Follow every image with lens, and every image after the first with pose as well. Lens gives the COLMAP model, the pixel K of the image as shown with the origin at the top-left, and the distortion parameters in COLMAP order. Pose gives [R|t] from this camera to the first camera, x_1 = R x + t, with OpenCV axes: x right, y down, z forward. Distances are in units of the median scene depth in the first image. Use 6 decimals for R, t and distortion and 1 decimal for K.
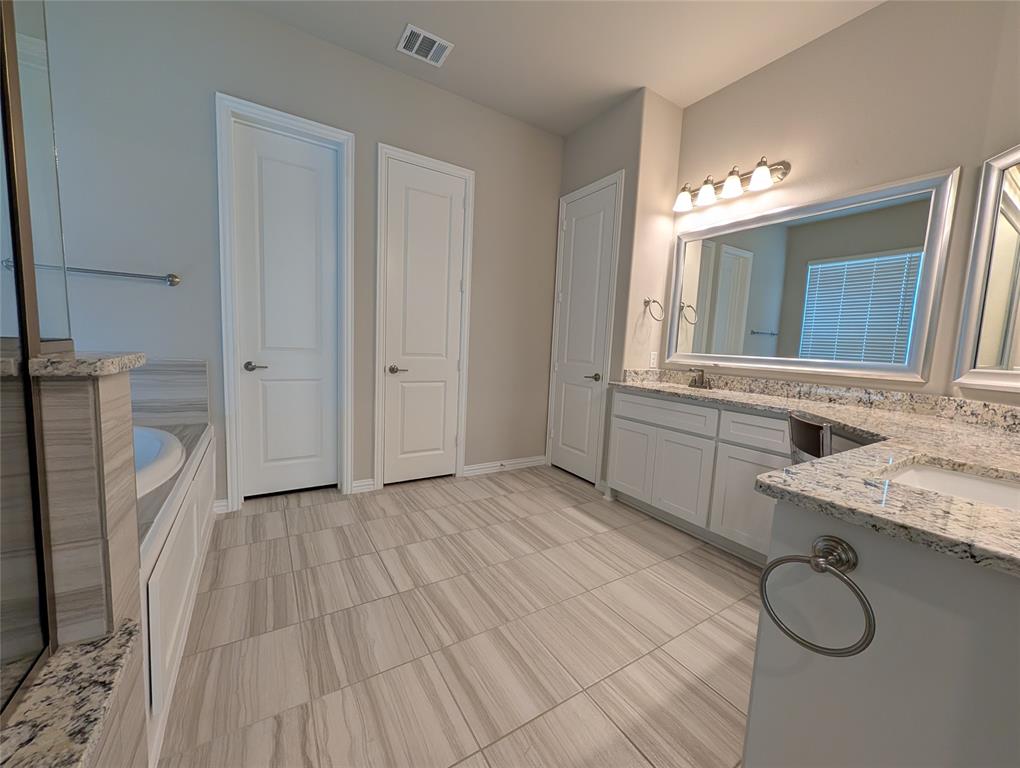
lens RADIAL K [[393.5, 0, 507.7], [0, 393.5, 380.7], [0, 0, 1]] dist [0.003422, 0.000199]
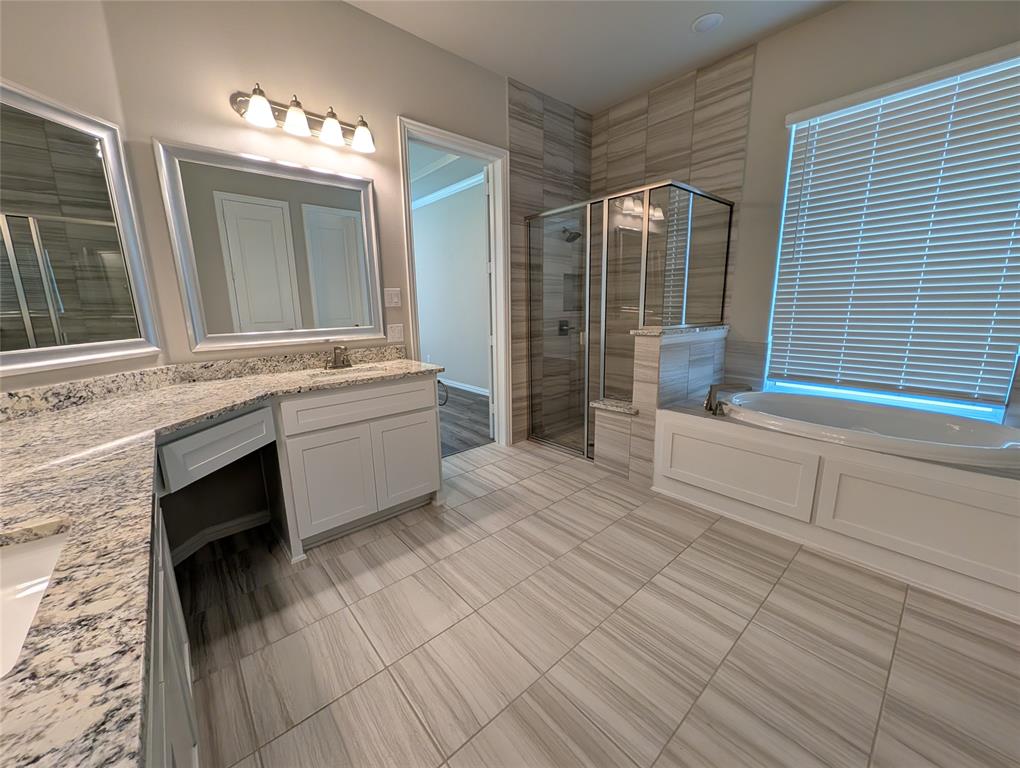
lens RADIAL K [[393.5, 0, 511.4], [0, 393.5, 385.8], [0, 0, 1]] dist [0.003422, 0.000199]
pose [[-0.986668, 0.001307, -0.162739, 0.325027], [-0.046286, 0.956418, 0.288310, -0.259138], [0.156024, 0.291999, -0.943607, 2.062580]]
